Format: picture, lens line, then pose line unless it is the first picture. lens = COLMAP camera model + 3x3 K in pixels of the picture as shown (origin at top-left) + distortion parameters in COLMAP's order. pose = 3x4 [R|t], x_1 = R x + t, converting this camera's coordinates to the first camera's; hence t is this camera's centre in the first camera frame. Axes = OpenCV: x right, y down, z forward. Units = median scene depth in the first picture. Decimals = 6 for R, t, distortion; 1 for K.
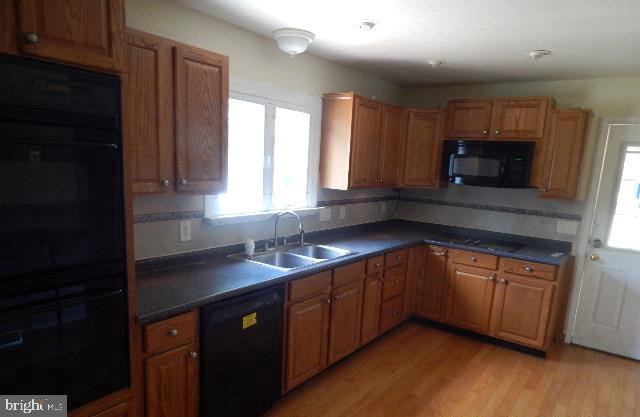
lens RADIAL K [[415.1, 0, 318.6], [0, 415.1, 236.0], [0, 0, 1]] dist [0.000293, 0.002207]
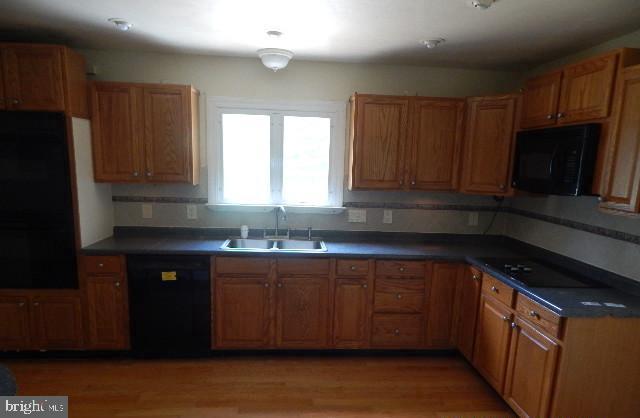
lens RADIAL K [[415.1, 0, 318.6], [0, 415.1, 236.5], [0, 0, 1]] dist [0.000293, 0.002207]
pose [[0.668179, 0.105838, -0.736434, 0.846755], [-0.131504, 0.991046, 0.023114, -0.016138], [0.732287, 0.081399, 0.676114, 0.313146]]
